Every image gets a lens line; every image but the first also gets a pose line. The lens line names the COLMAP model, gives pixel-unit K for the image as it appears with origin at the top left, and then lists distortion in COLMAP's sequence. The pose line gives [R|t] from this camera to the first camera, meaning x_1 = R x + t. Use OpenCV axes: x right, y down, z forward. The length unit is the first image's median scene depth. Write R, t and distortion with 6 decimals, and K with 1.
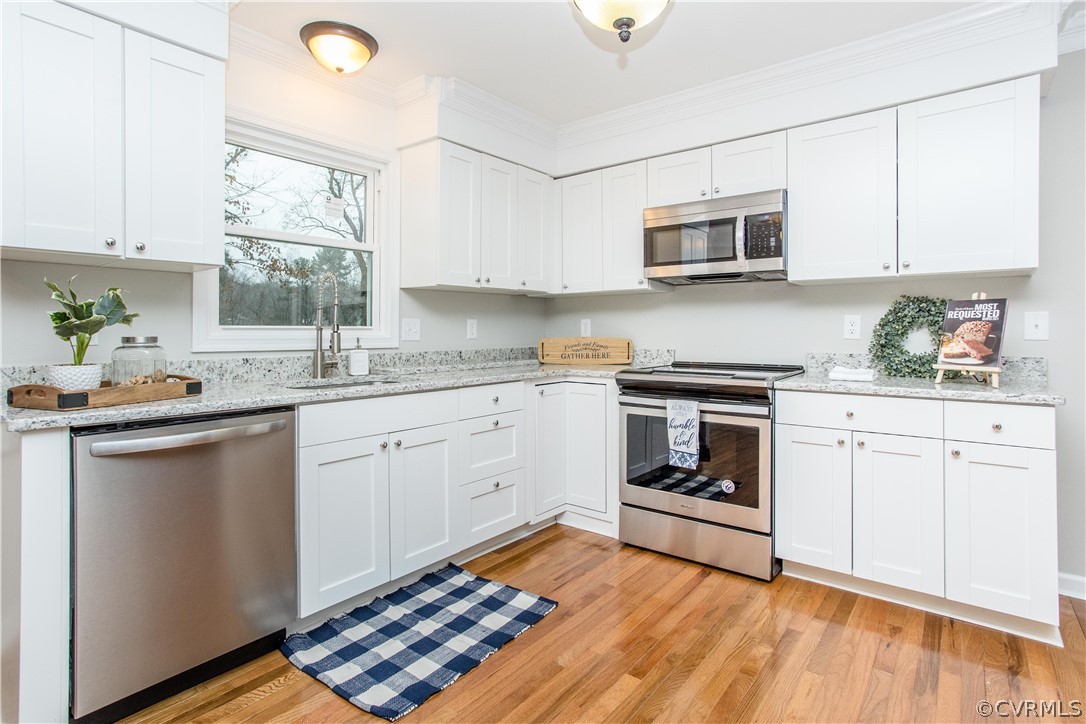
lens RADIAL K [[548.3, 0, 497.3], [0, 548.3, 325.3], [0, 0, 1]] dist [-0.034594, 0.010920]
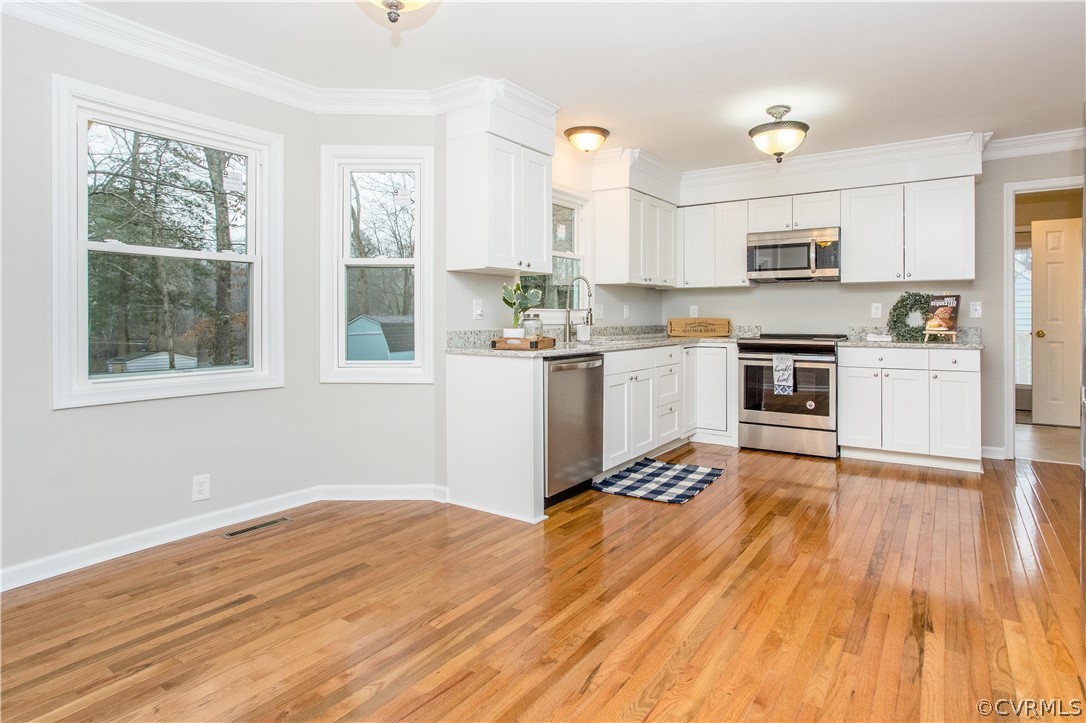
lens RADIAL K [[605.2, 0, 530.4], [0, 605.2, 312.6], [0, 0, 1]] dist [-0.033749, 0.003784]
pose [[0.993668, 0.002097, 0.112335, -0.630933], [-0.002323, 0.999996, 0.001885, 0.008550], [-0.112331, -0.002134, 0.993669, -0.731534]]
